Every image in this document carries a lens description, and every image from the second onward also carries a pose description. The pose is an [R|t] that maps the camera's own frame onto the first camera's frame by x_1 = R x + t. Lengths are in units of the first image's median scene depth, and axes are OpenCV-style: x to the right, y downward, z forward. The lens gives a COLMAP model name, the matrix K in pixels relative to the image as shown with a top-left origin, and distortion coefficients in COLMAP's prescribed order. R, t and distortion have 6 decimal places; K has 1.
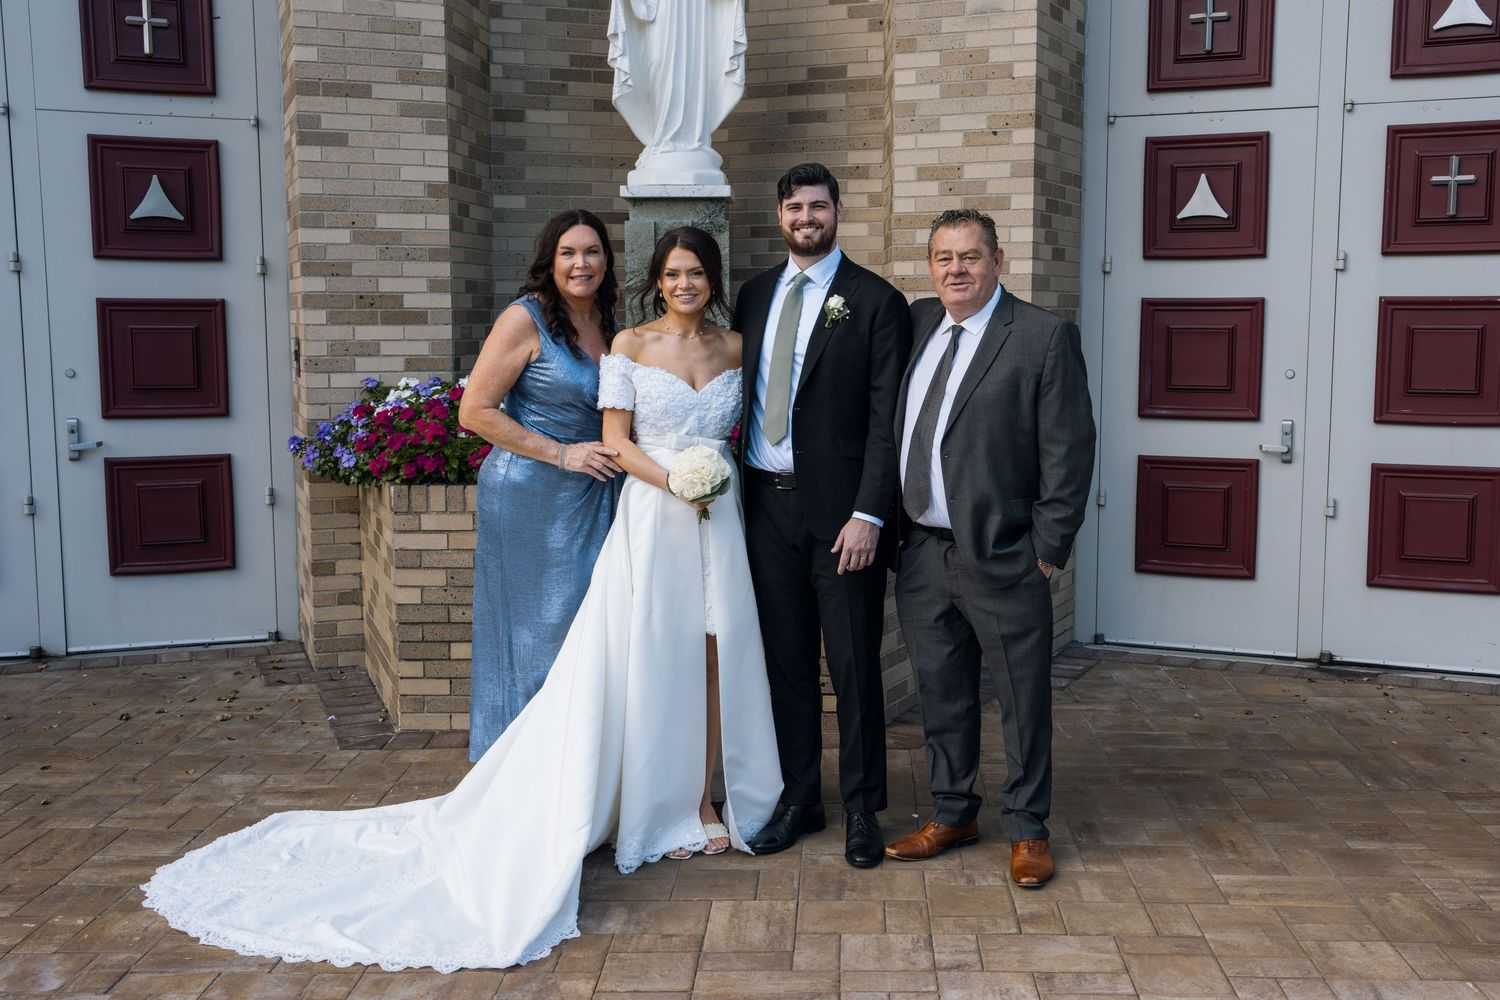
lens RADIAL K [[1651.2, 0, 804.0], [0, 1651.2, 501.0], [0, 0, 1]] dist [-0.016687, 0.129081]
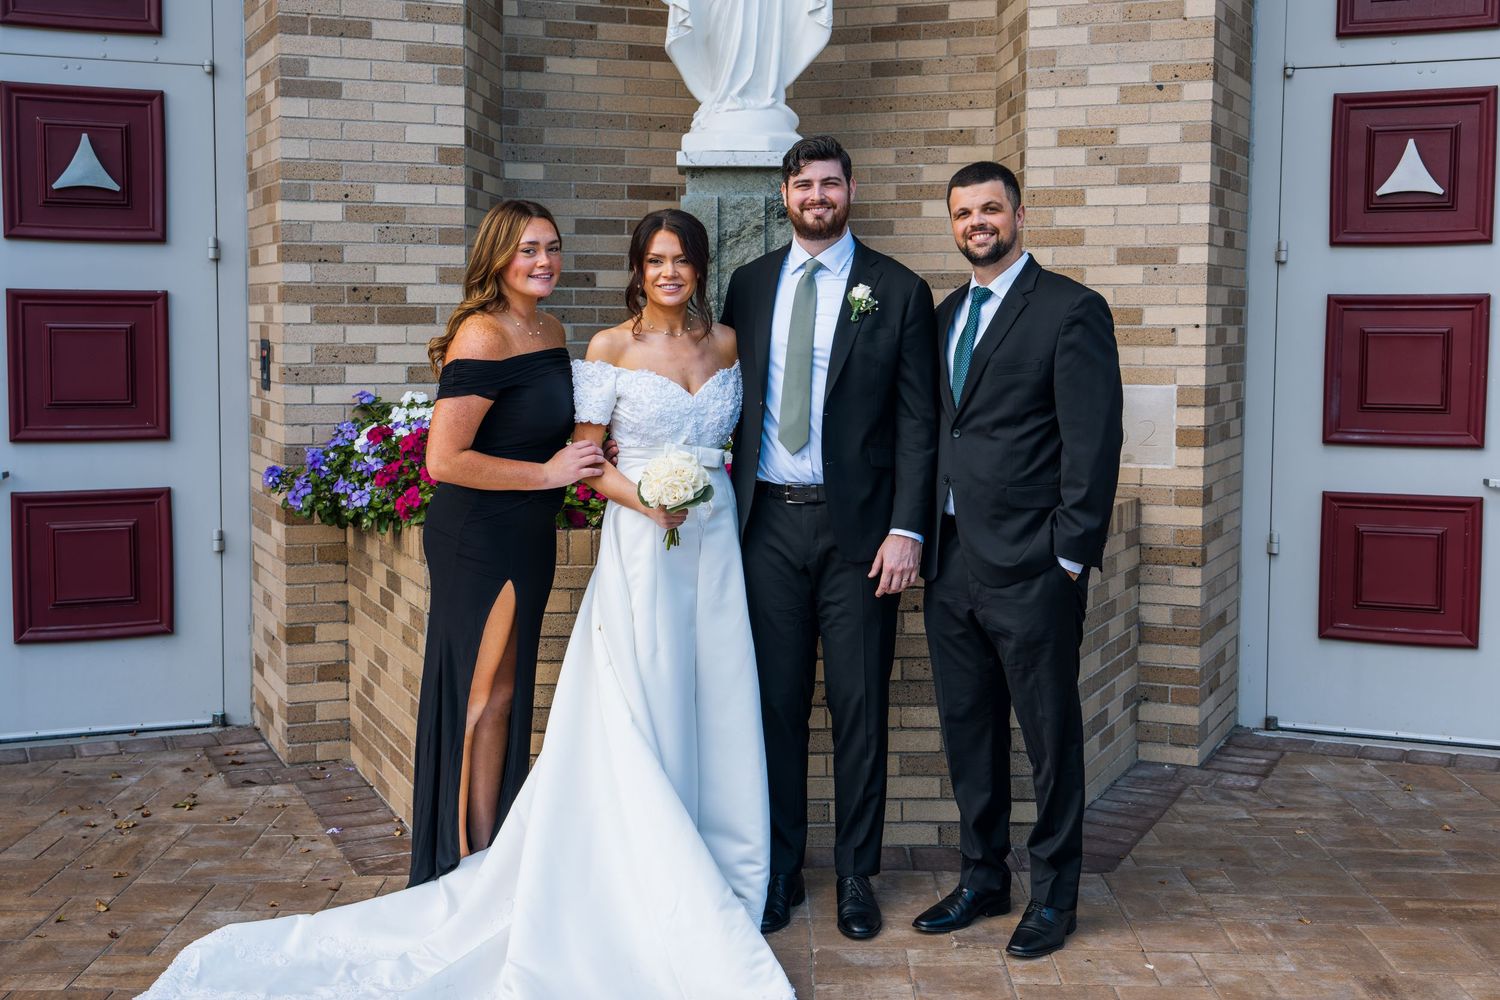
lens RADIAL K [[1972.3, 0, 755.0], [0, 1972.3, 452.8], [0, 0, 1]] dist [0.031780, 0.137250]
pose [[0.999739, 0.002434, 0.022723, -0.097513], [-0.001440, 0.999045, -0.043670, -0.004580], [-0.022808, 0.043626, 0.998788, 0.056362]]
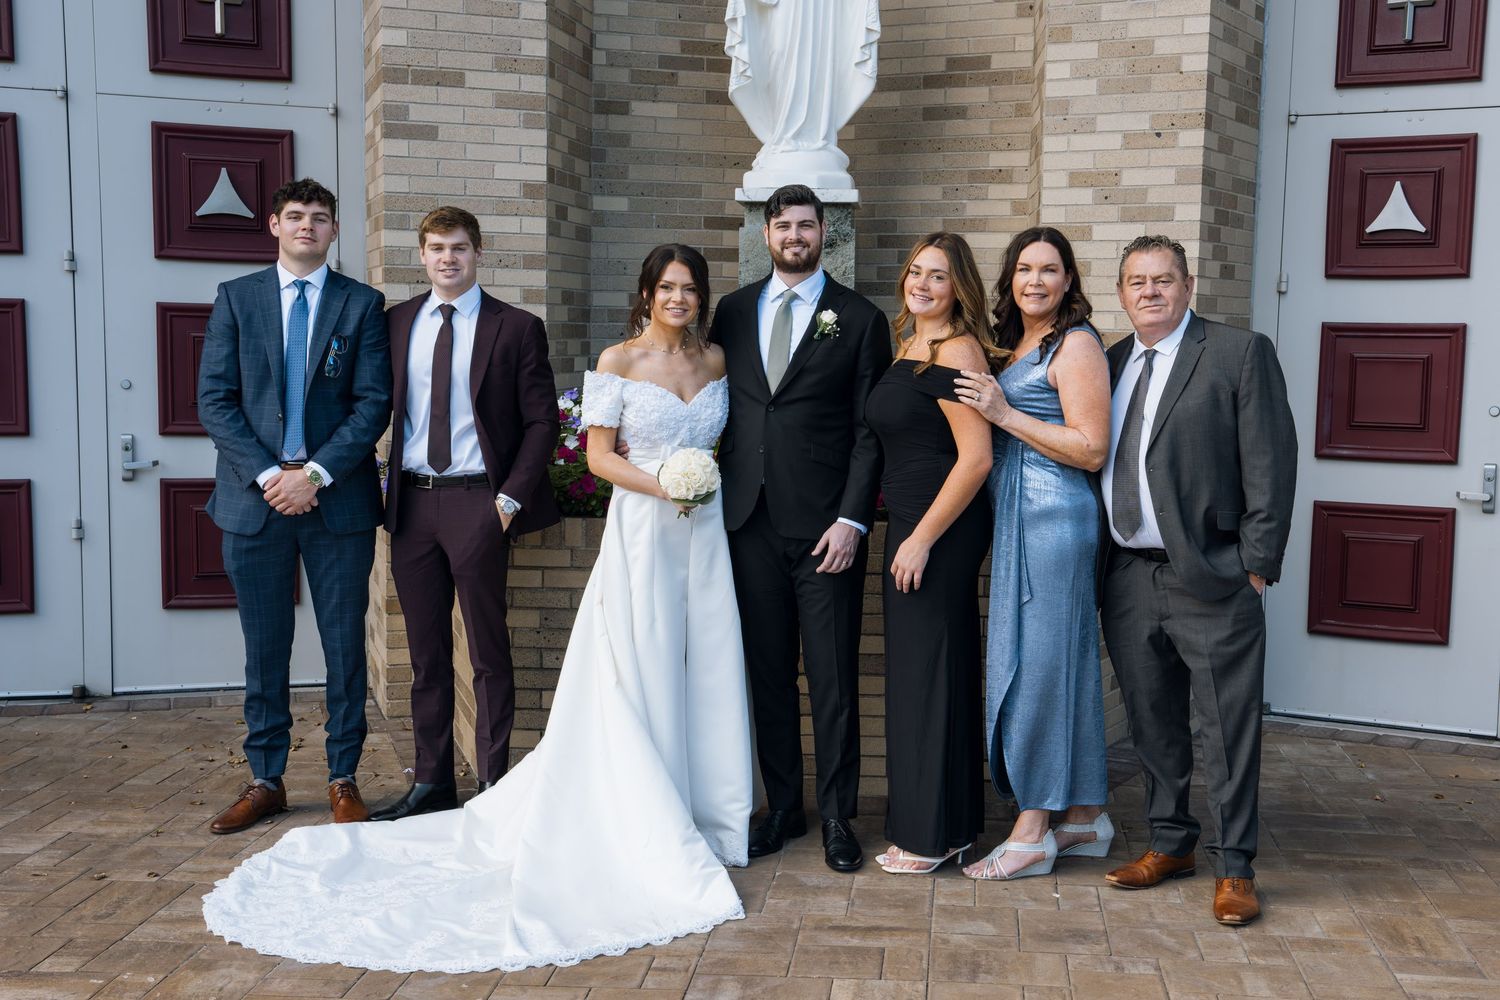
lens RADIAL K [[1911.2, 0, 814.8], [0, 1911.2, 521.1], [0, 0, 1]] dist [0.065428, 0.109586]
pose [[0.998379, 0.022592, -0.052236, -0.009910], [-0.023257, 0.999655, -0.012166, 0.001833], [0.051943, 0.013361, 0.998561, -0.037945]]
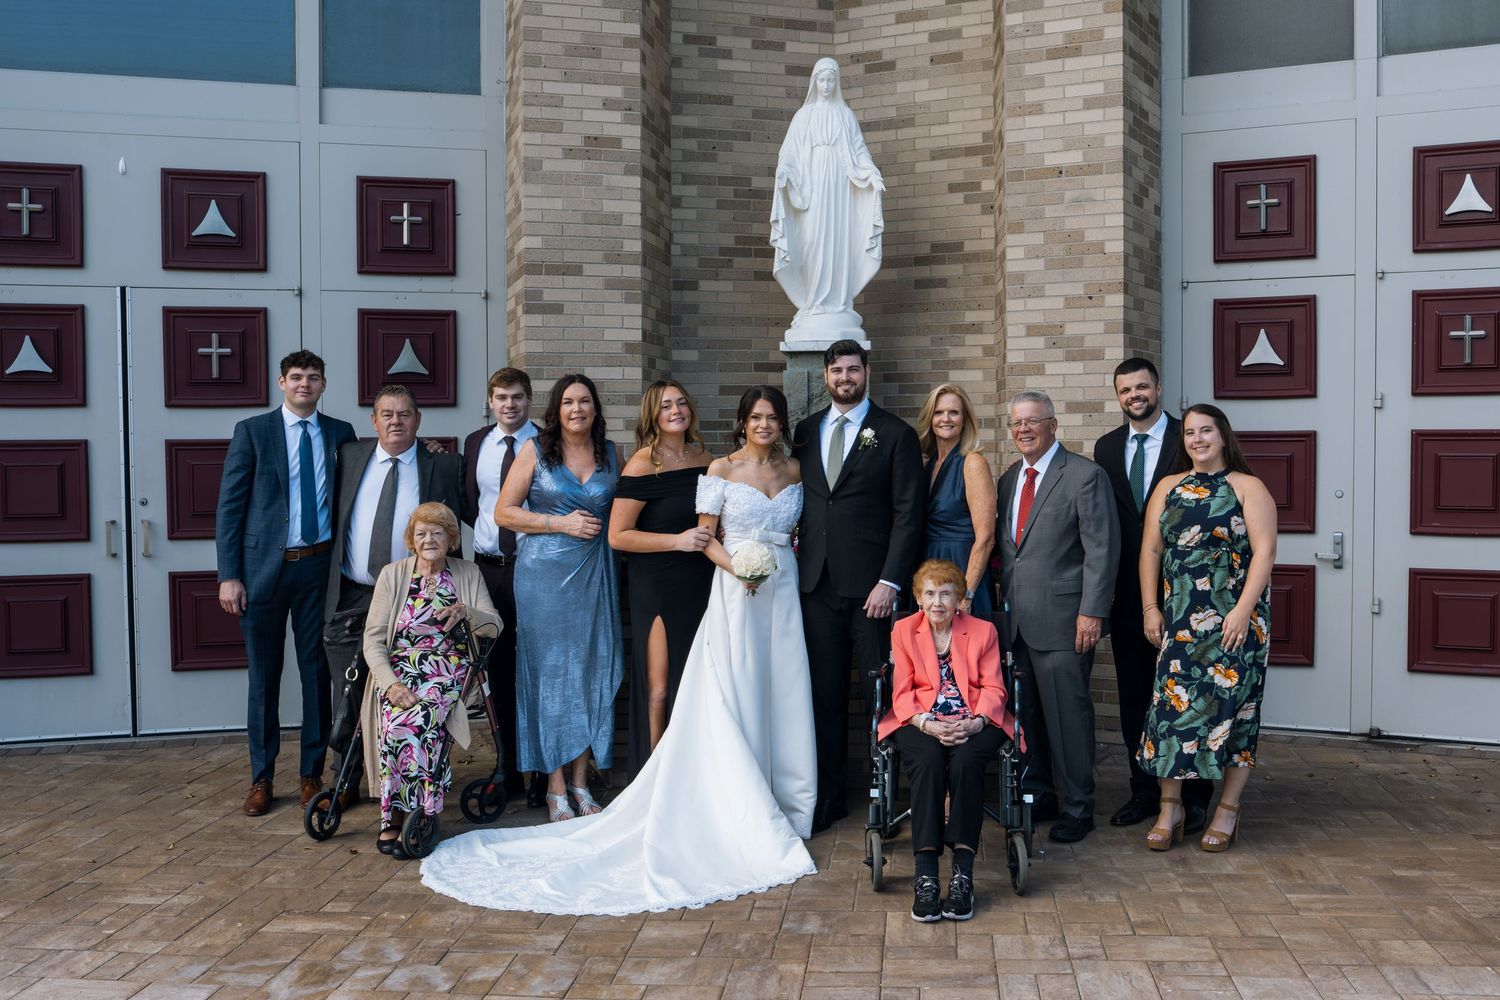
lens RADIAL K [[1521.1, 0, 799.7], [0, 1521.1, 497.6], [0, 0, 1]] dist [-0.115651, 0.133876]
pose [[0.998293, -0.004318, -0.058240, -0.033005], [-0.000156, 0.997062, -0.076596, 0.009308], [0.058400, 0.076474, 0.995360, -0.107970]]
